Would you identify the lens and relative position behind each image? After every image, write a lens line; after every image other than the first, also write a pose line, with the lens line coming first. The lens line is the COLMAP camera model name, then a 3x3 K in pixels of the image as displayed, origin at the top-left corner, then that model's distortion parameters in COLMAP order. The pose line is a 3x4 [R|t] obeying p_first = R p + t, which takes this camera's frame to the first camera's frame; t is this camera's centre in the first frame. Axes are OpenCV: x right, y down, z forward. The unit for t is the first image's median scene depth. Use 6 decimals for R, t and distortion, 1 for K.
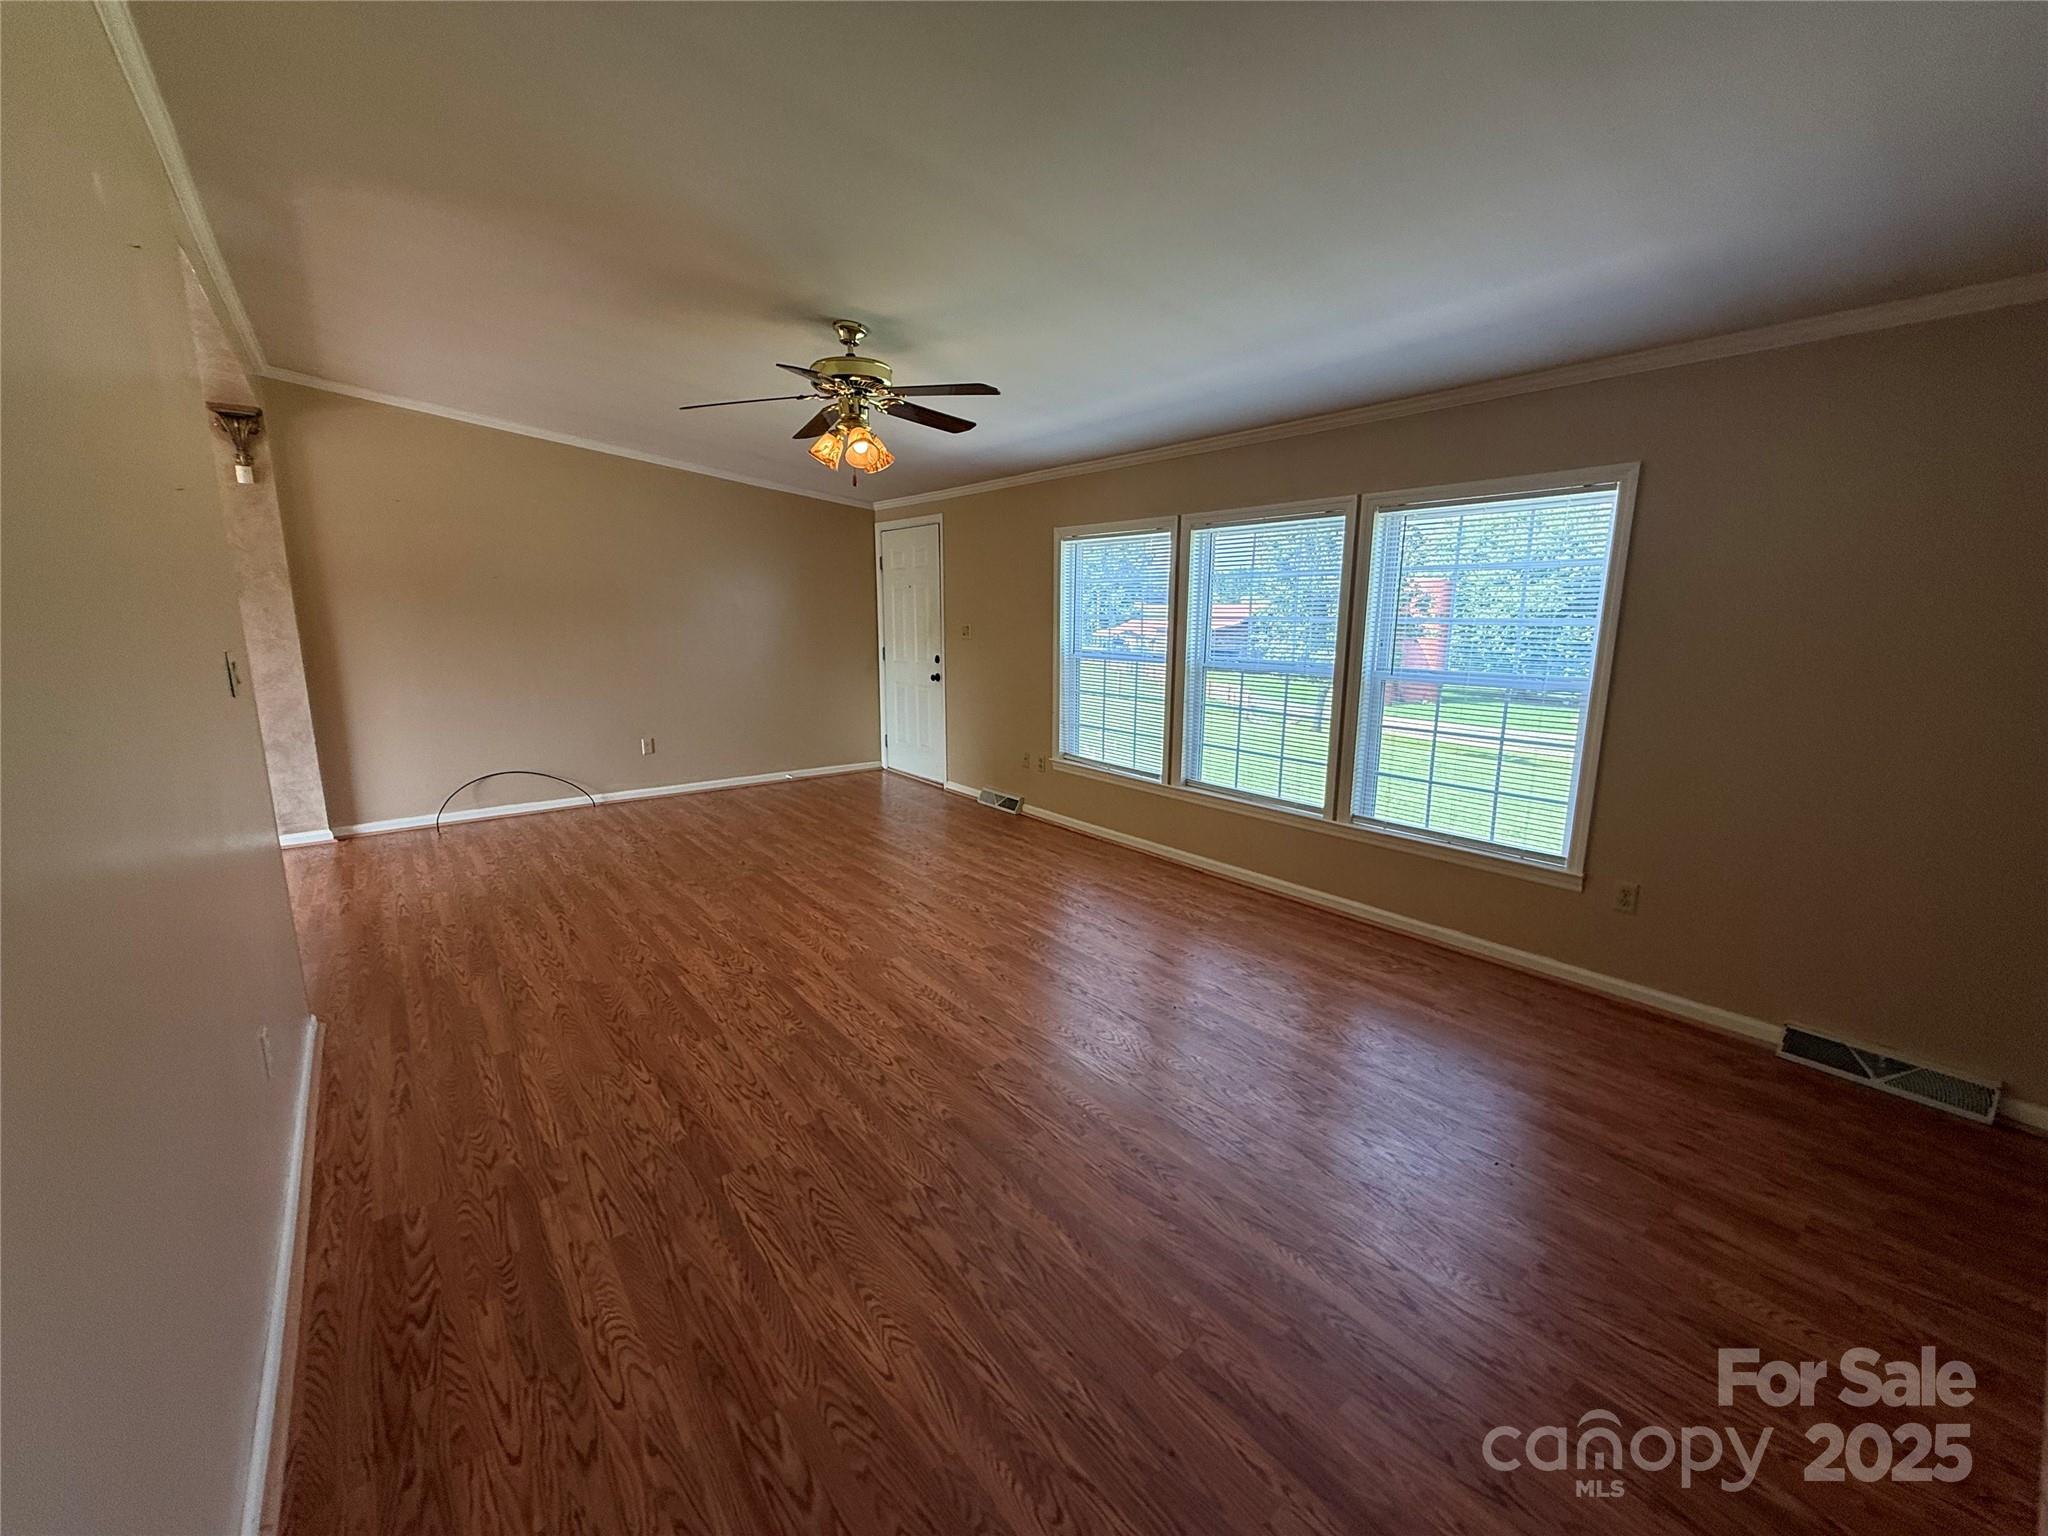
lens RADIAL K [[813.1, 0, 1024.6], [0, 813.1, 763.9], [0, 0, 1]] dist [-0.002999, -0.000148]
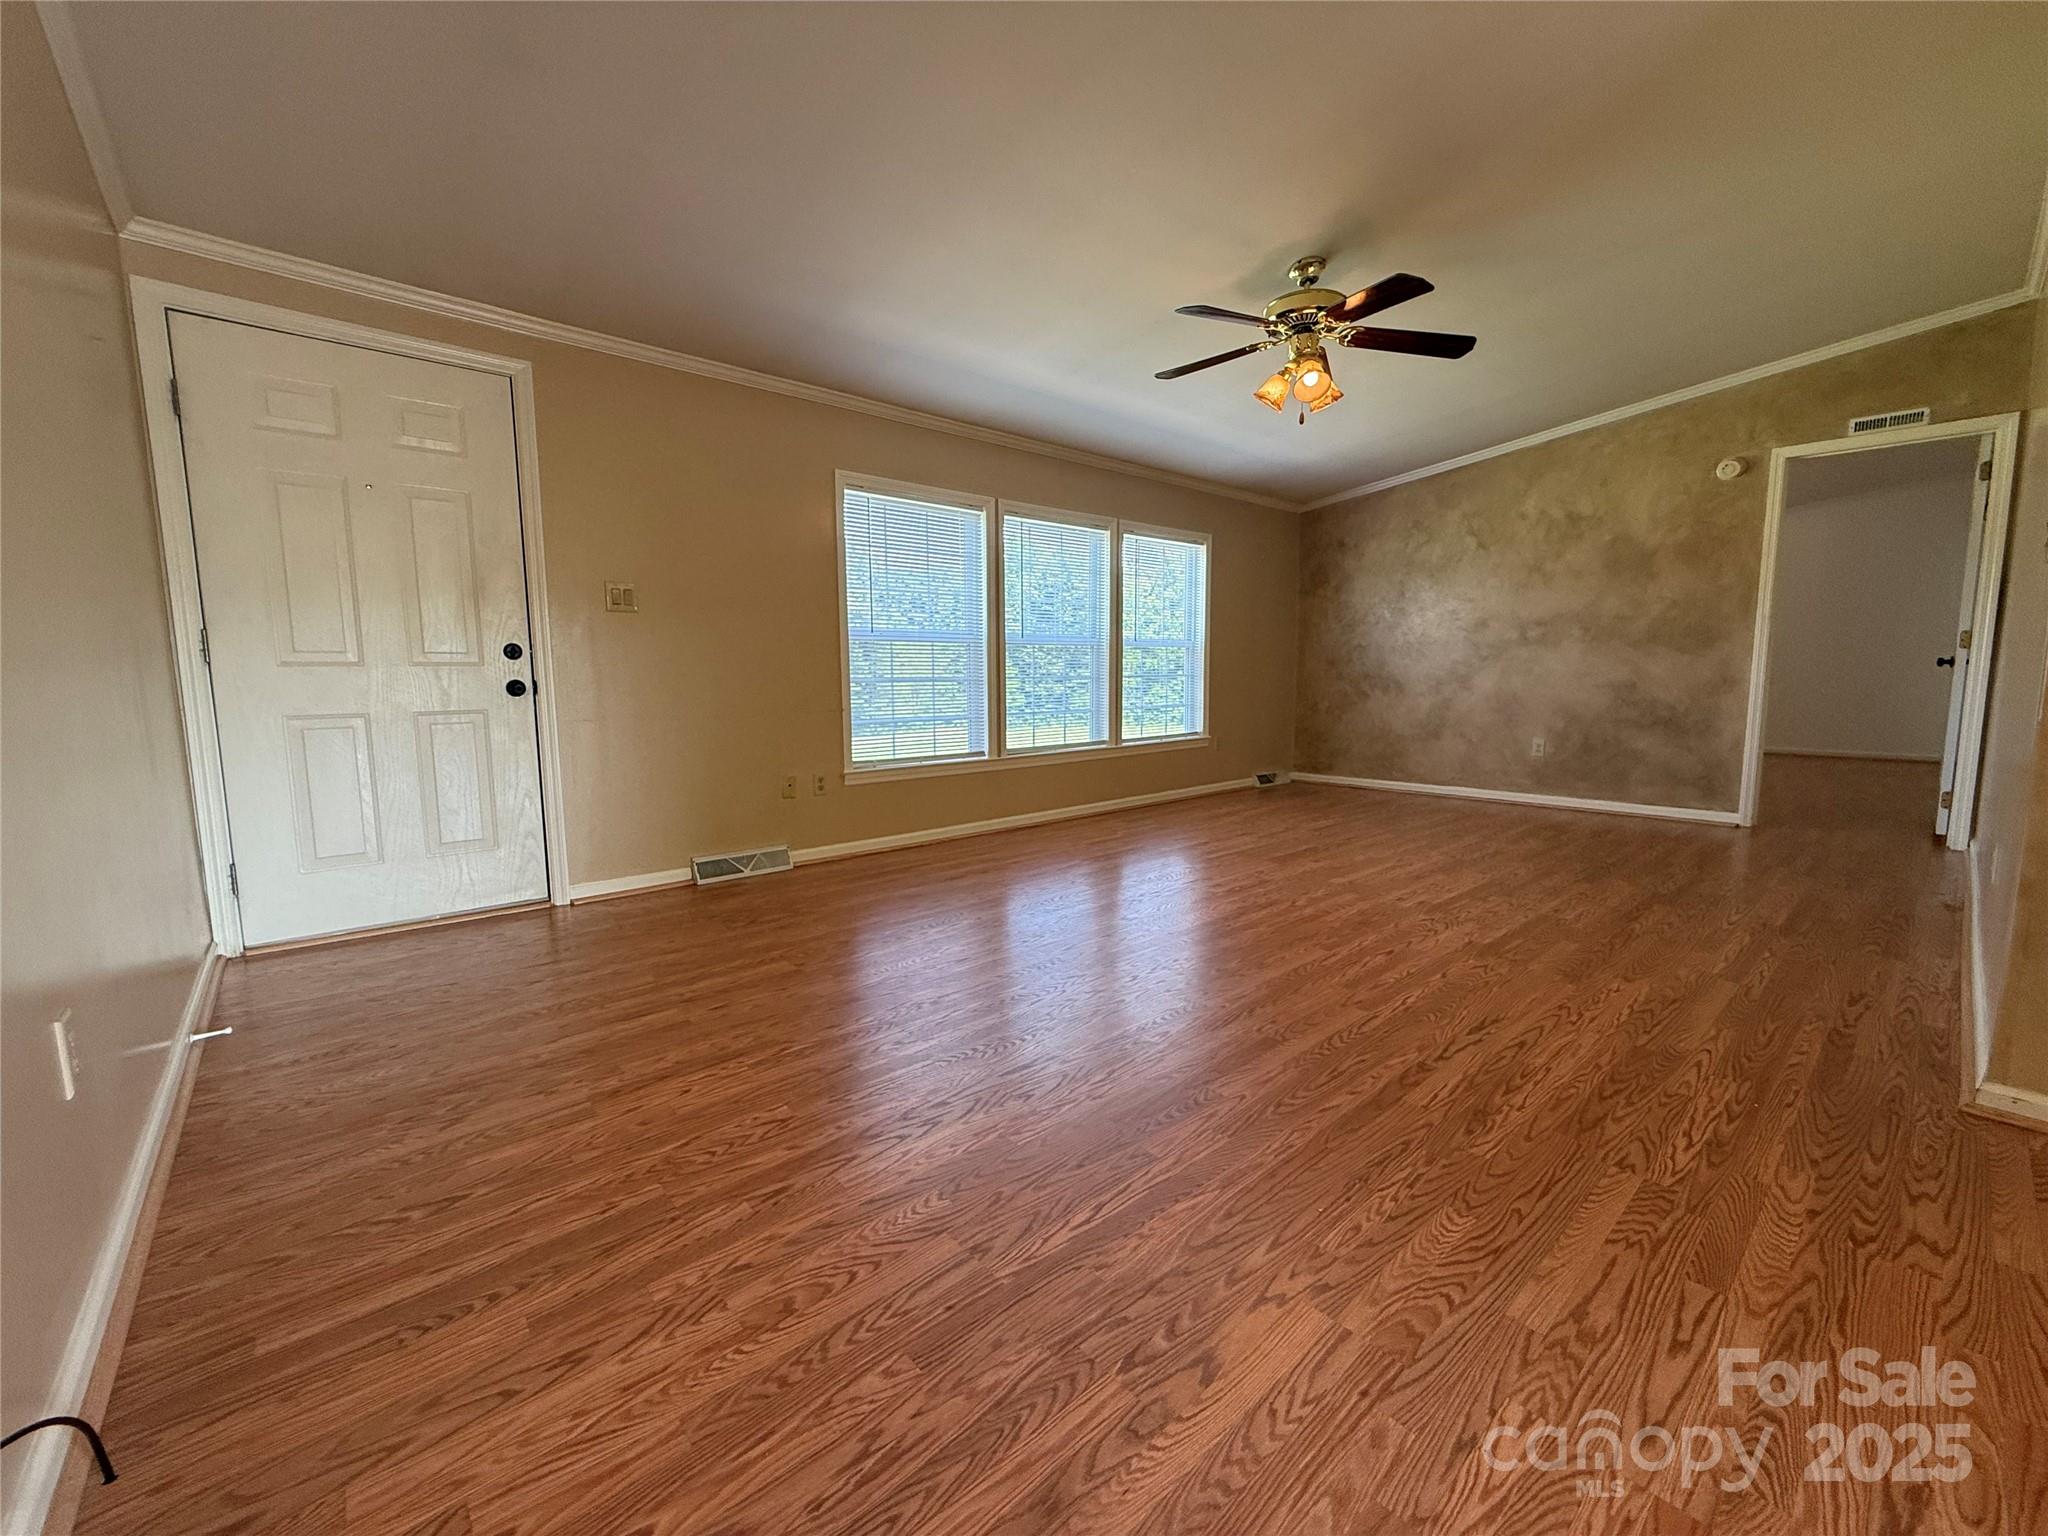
lens RADIAL K [[813.1, 0, 1015.3], [0, 813.1, 764.0], [0, 0, 1]] dist [-0.002999, -0.000148]
pose [[-0.036553, -0.117320, 0.992421, -1.046206], [0.190687, 0.974019, 0.122168, -0.108993], [-0.980970, 0.193708, -0.013232, 1.228026]]
